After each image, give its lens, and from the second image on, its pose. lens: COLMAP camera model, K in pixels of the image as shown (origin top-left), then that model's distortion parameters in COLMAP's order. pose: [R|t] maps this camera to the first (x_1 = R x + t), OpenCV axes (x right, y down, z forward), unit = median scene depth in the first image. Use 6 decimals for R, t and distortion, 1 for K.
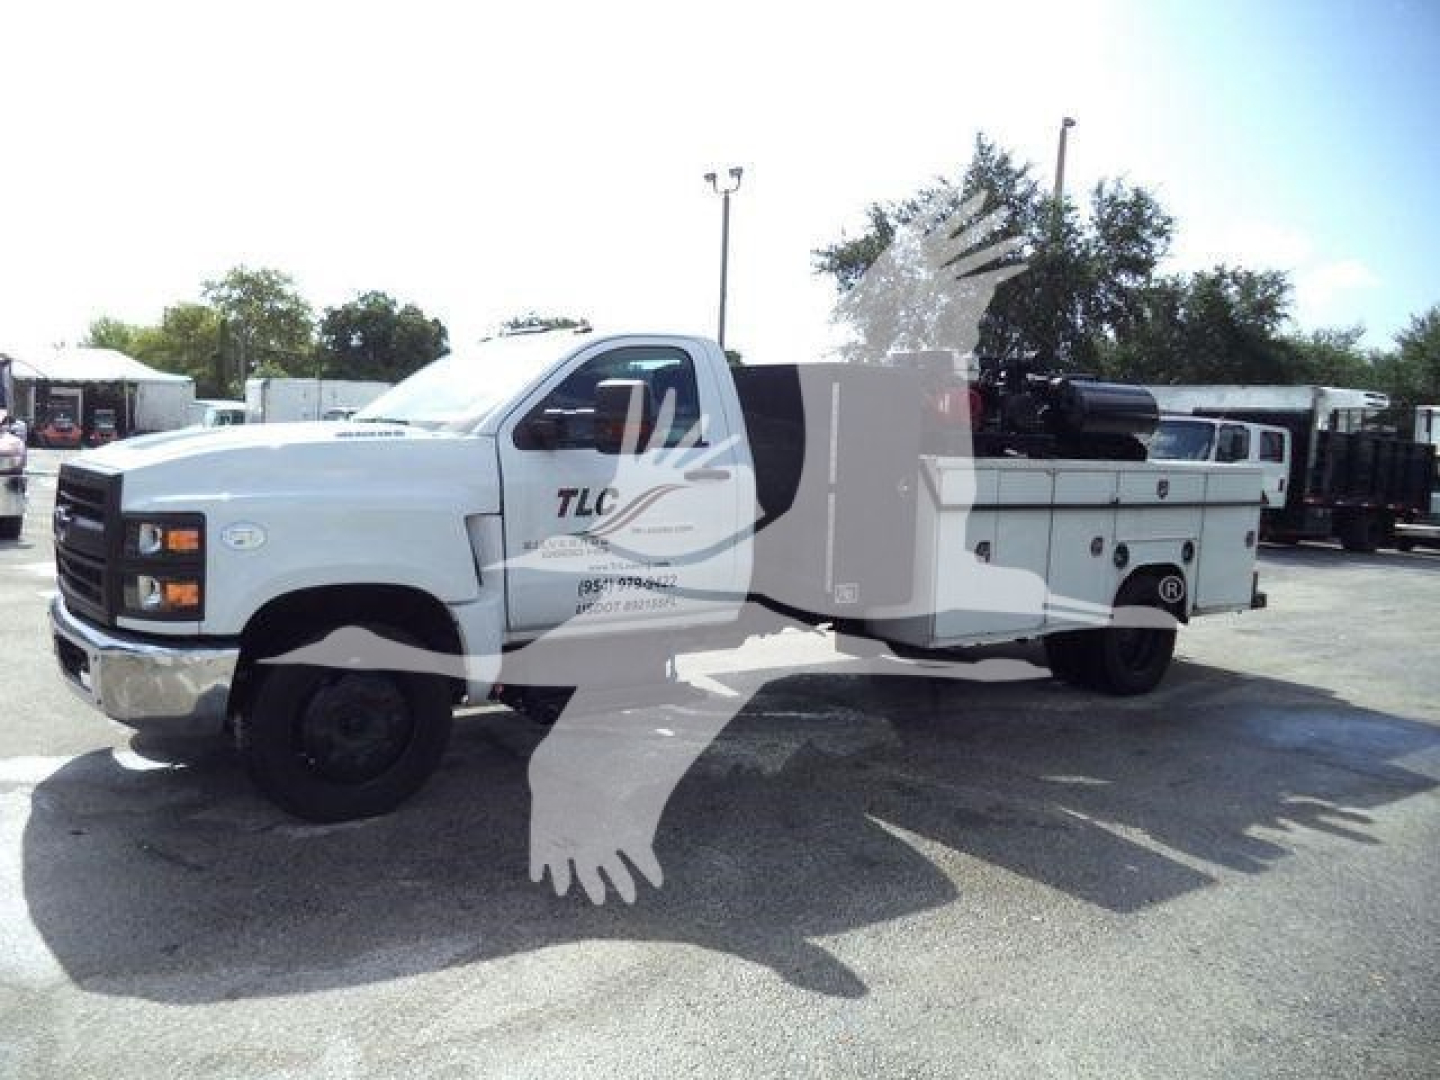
lens RADIAL K [[1170.4, 0, 722.2], [0, 1170.4, 546.3], [0, 0, 1]] dist [-0.044919, -0.011599]
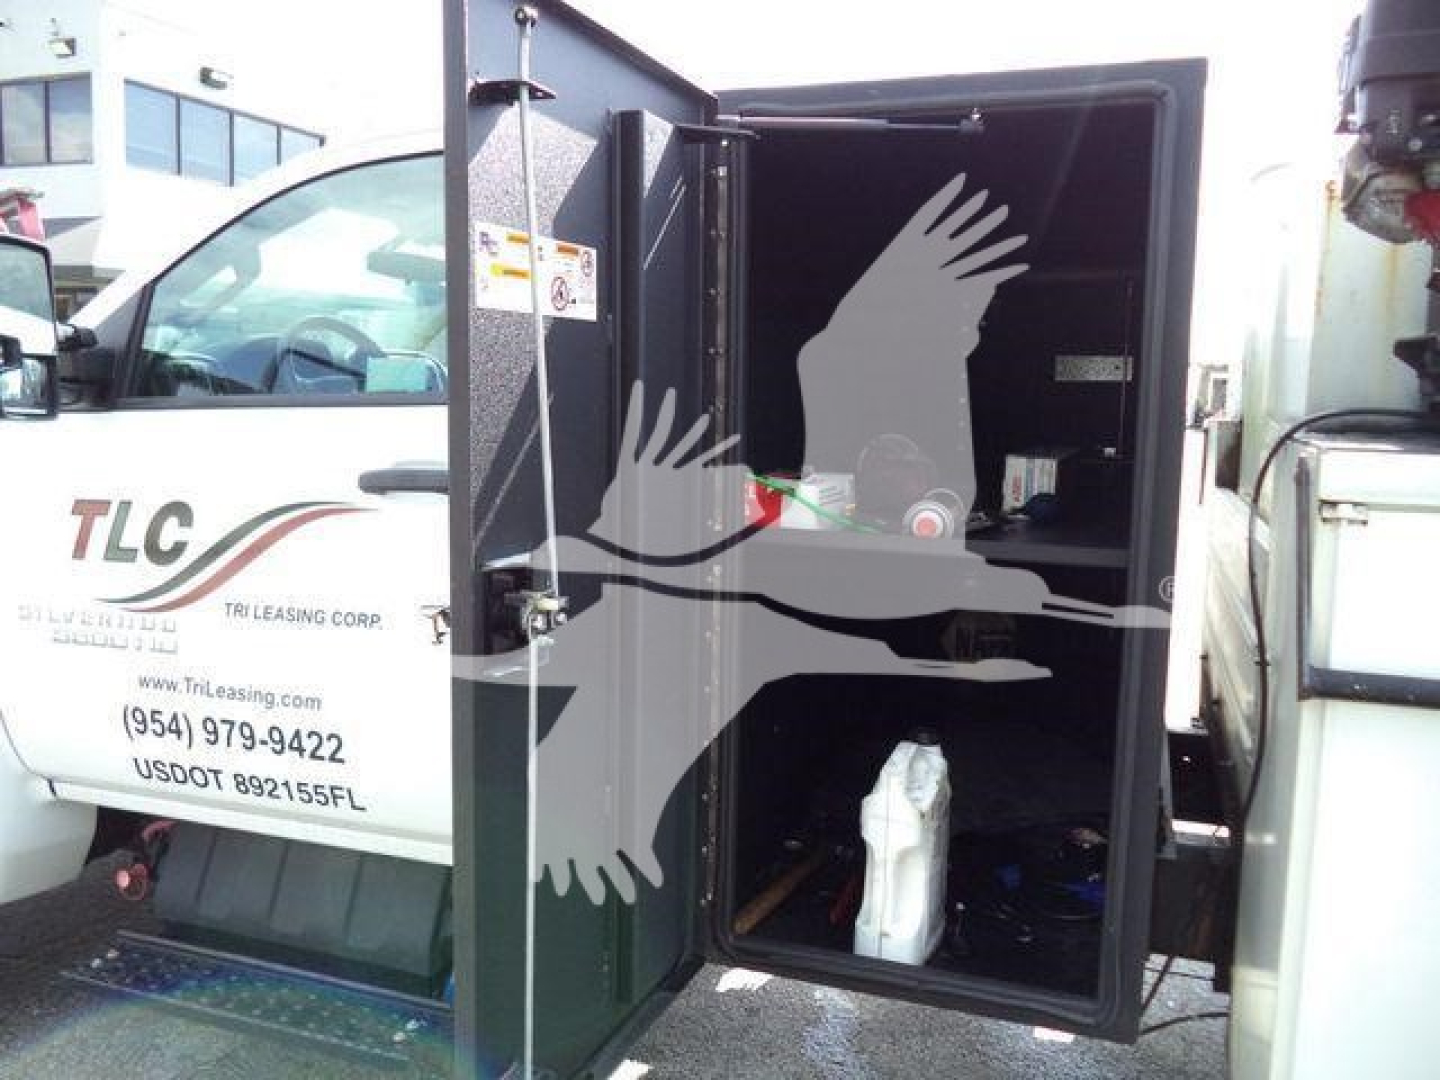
lens RADIAL K [[1163.9, 0, 696.0], [0, 1163.9, 538.3], [0, 0, 1]] dist [-0.025293, -0.000942]
pose [[0.543114, 0.084190, -0.835428, 0.257689], [-0.075151, 0.995841, 0.051500, -0.052277], [0.836289, 0.034813, 0.547182, 0.672279]]
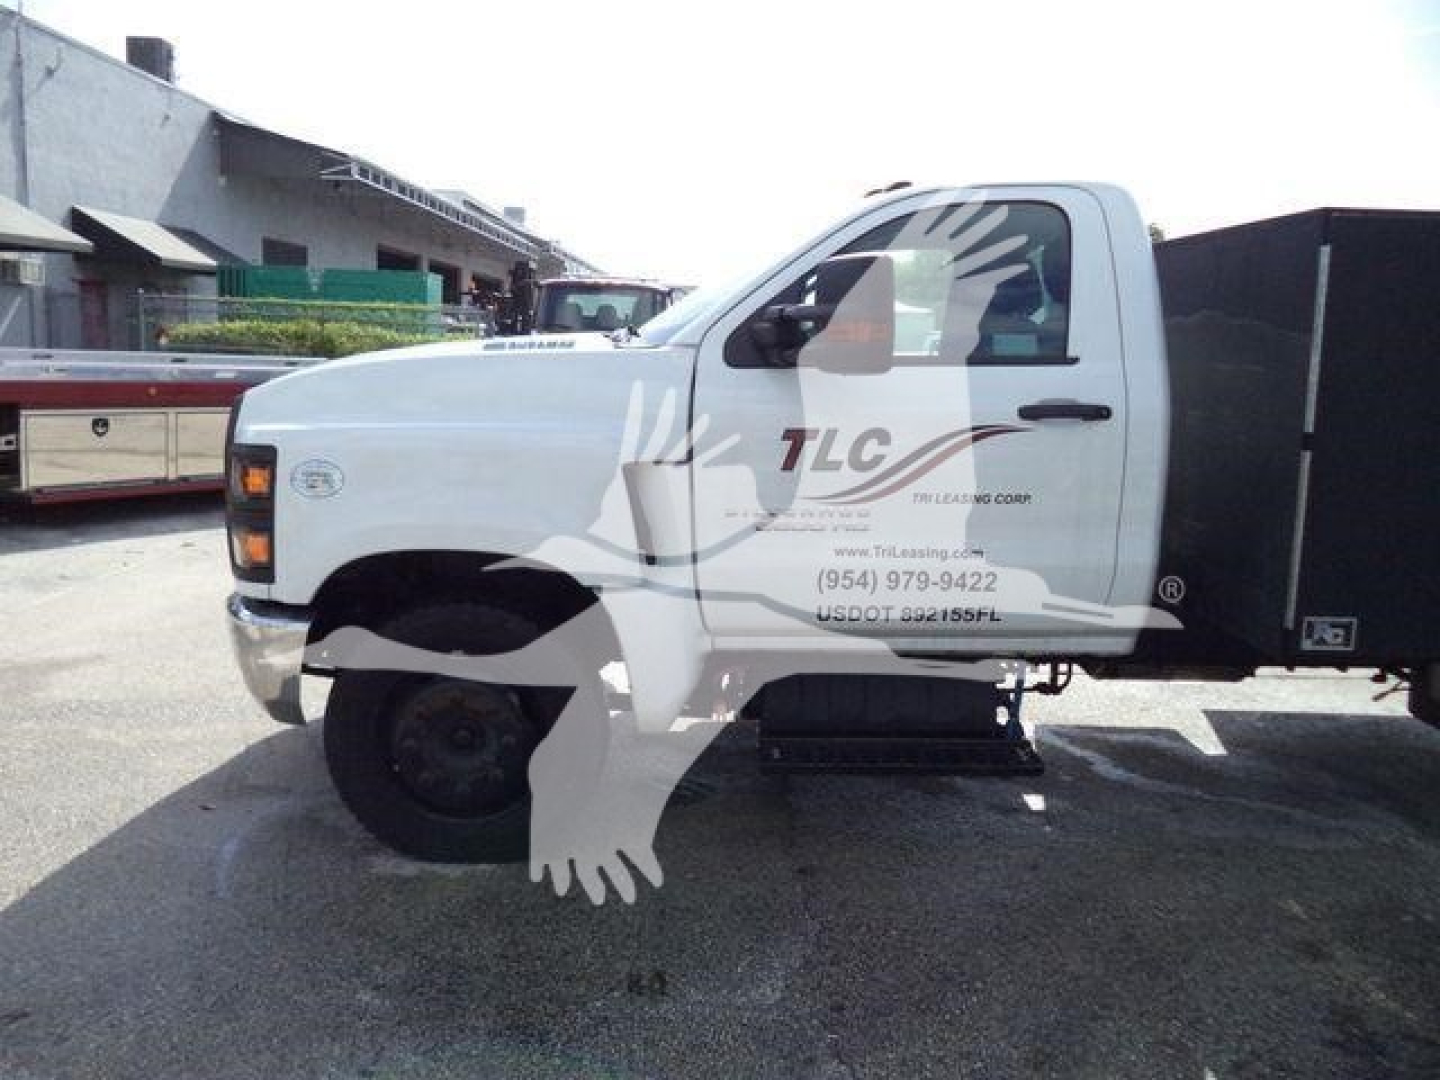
lens RADIAL K [[1177.9, 0, 720.0], [0, 1177.9, 540.0], [0, 0, 1]] dist [-0.040660, 0.007975]
pose [[0.798476, 0.084277, -0.596098, 0.161089], [-0.050212, 0.996026, 0.073561, -0.023470], [0.599929, -0.028805, 0.799535, 0.316152]]
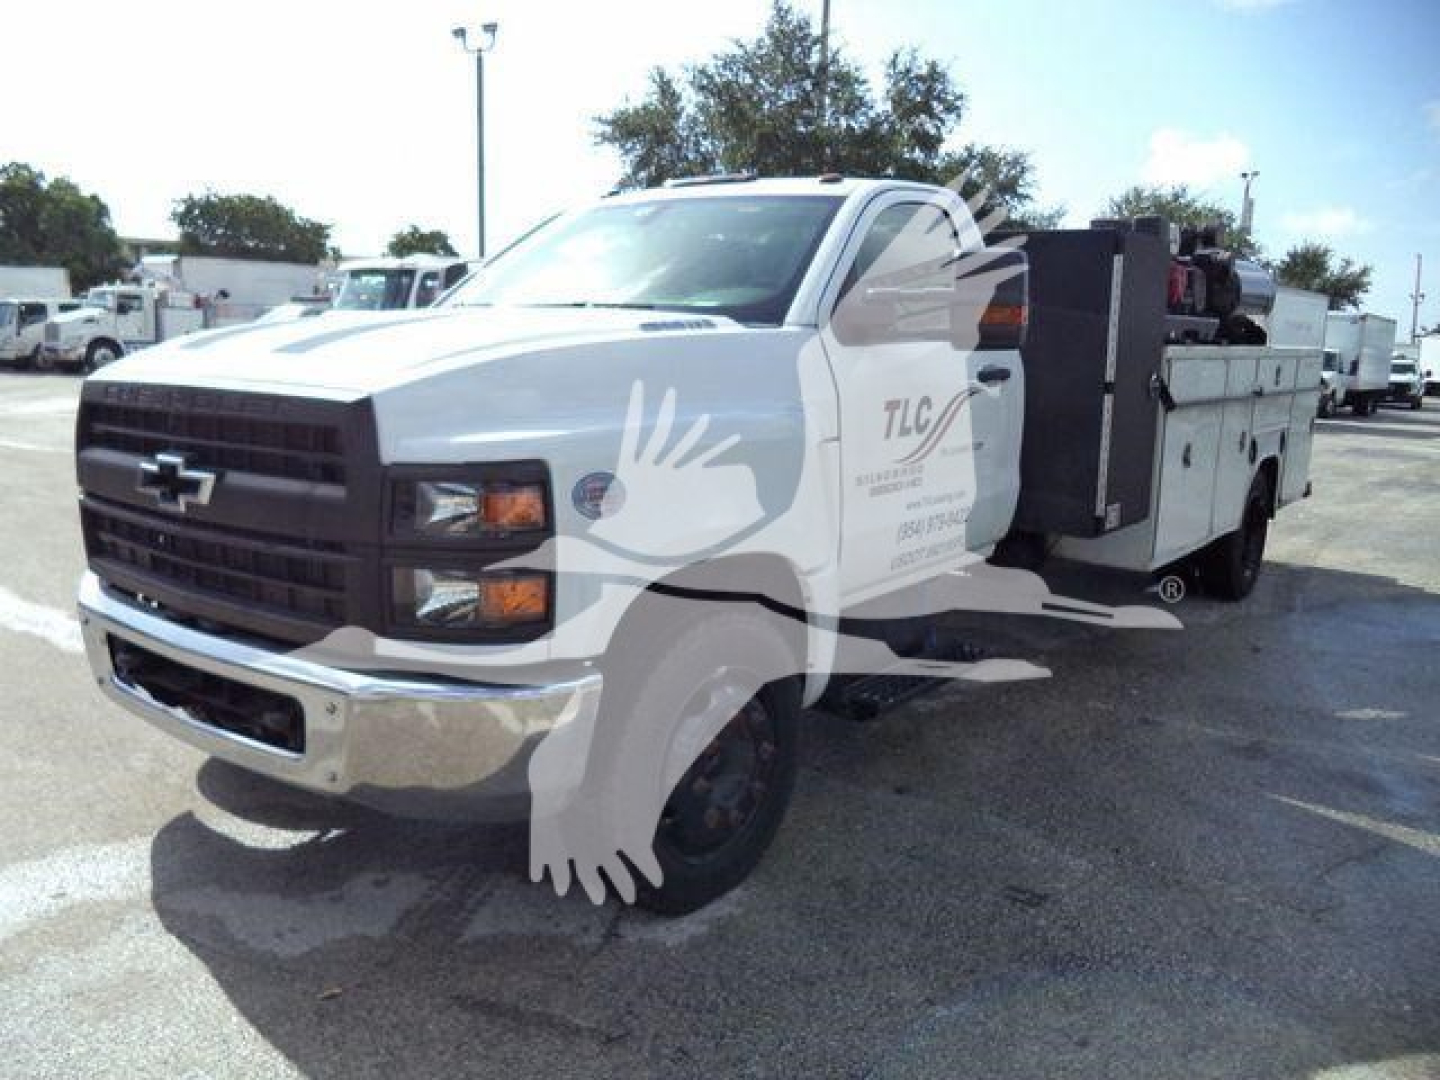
lens RADIAL K [[1170.4, 0, 722.2], [0, 1170.4, 546.3], [0, 0, 1]] dist [-0.044919, -0.011599]
pose [[0.963828, -0.062910, 0.258994, -0.303146], [0.037498, 0.994086, 0.101919, -0.025738], [-0.263874, -0.088520, 0.960487, 0.225592]]
